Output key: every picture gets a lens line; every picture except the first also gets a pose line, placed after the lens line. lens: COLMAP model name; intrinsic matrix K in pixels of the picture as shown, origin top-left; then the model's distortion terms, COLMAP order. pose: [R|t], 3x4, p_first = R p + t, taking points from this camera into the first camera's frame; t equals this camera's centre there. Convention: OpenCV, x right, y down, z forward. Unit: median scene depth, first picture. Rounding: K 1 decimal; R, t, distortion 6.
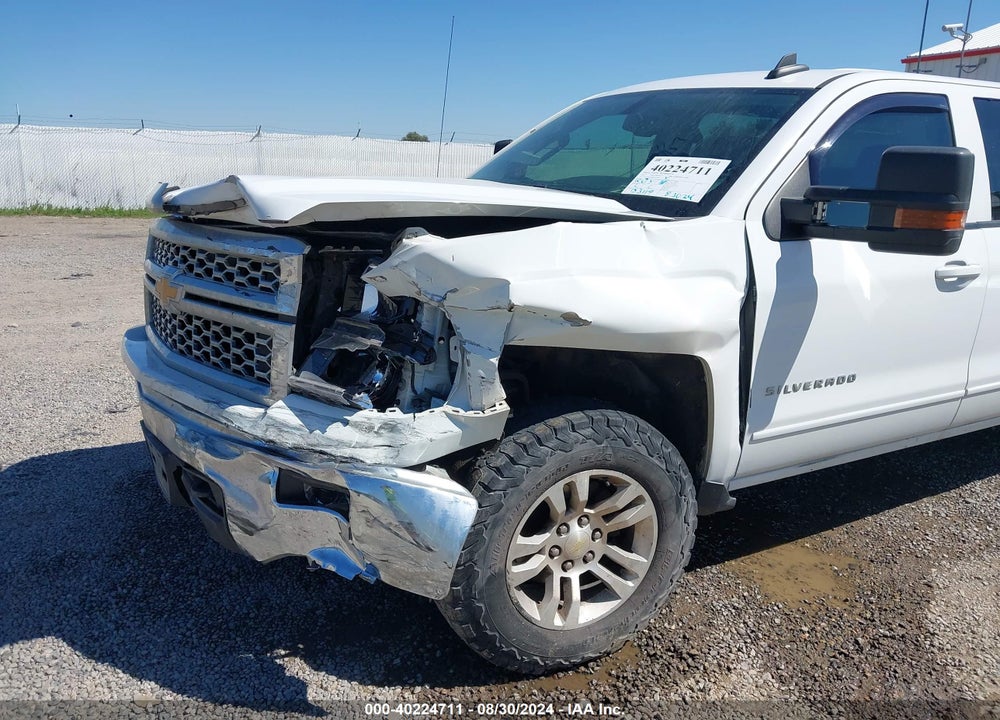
lens RADIAL K [[790.1, 0, 500.7], [0, 790.1, 364.3], [0, 0, 1]] dist [0.015934, -0.034353]
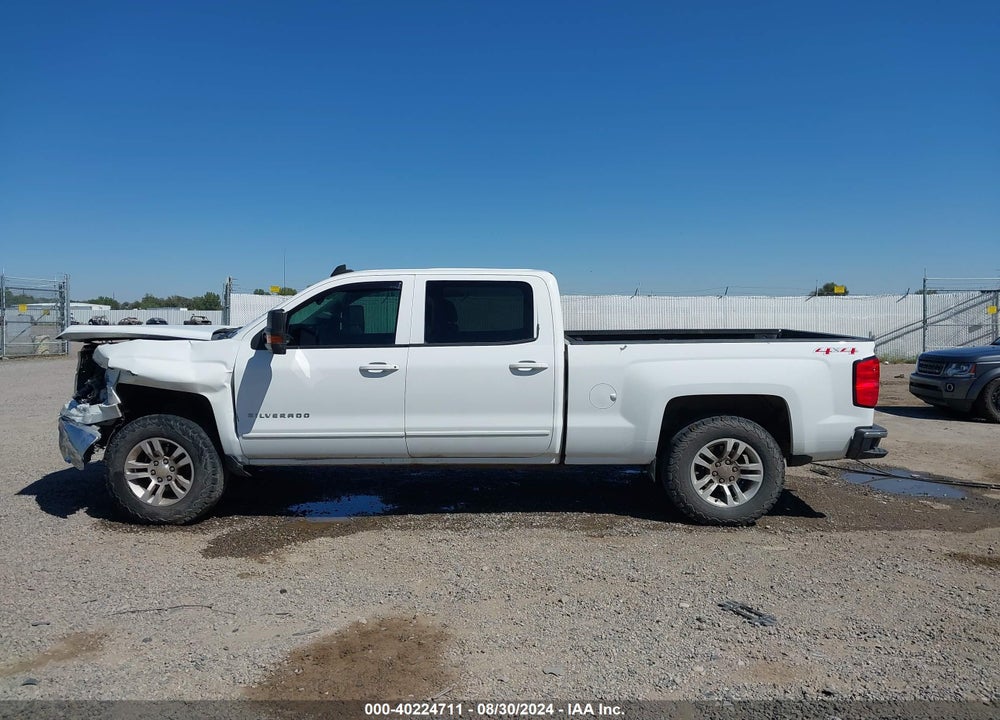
lens RADIAL K [[790.1, 0, 510.4], [0, 790.1, 338.3], [0, 0, 1]] dist [0.015934, -0.034353]
pose [[0.873100, -0.008104, -0.487475, 2.175828], [-0.099147, 0.976017, -0.193804, 0.191328], [0.477354, 0.217541, 0.851357, -0.636288]]
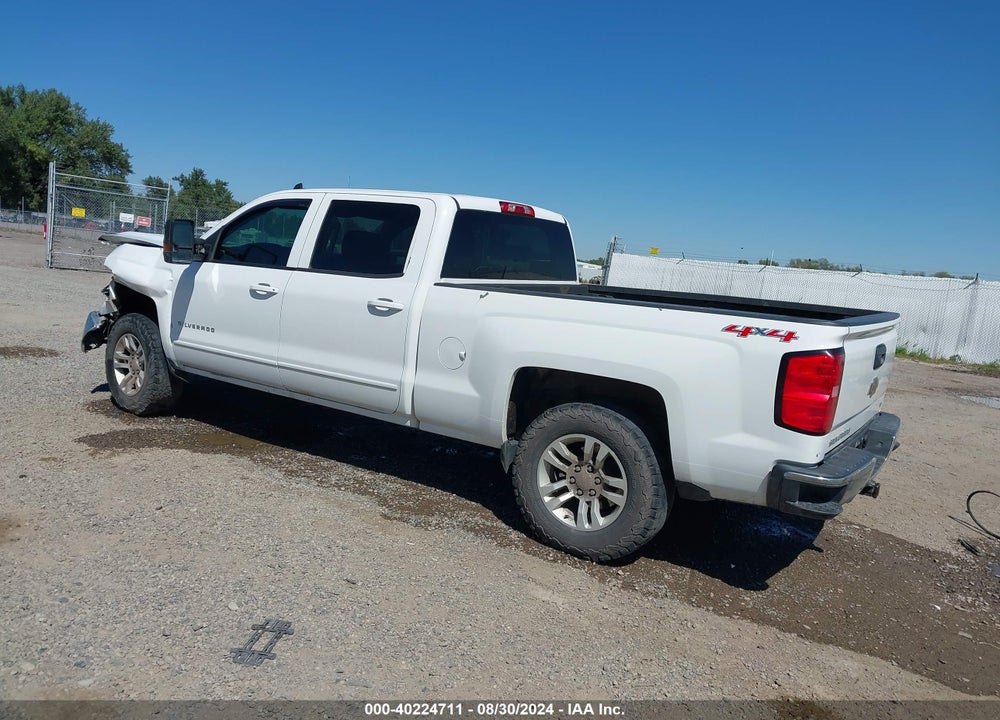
lens RADIAL K [[790.1, 0, 498.6], [0, 790.1, 363.9], [0, 0, 1]] dist [0.015934, -0.034353]
pose [[0.448487, 0.130846, -0.884160, 2.974841], [-0.296499, 0.954990, -0.009070, -0.114707], [0.843177, 0.266220, 0.467097, 0.768516]]
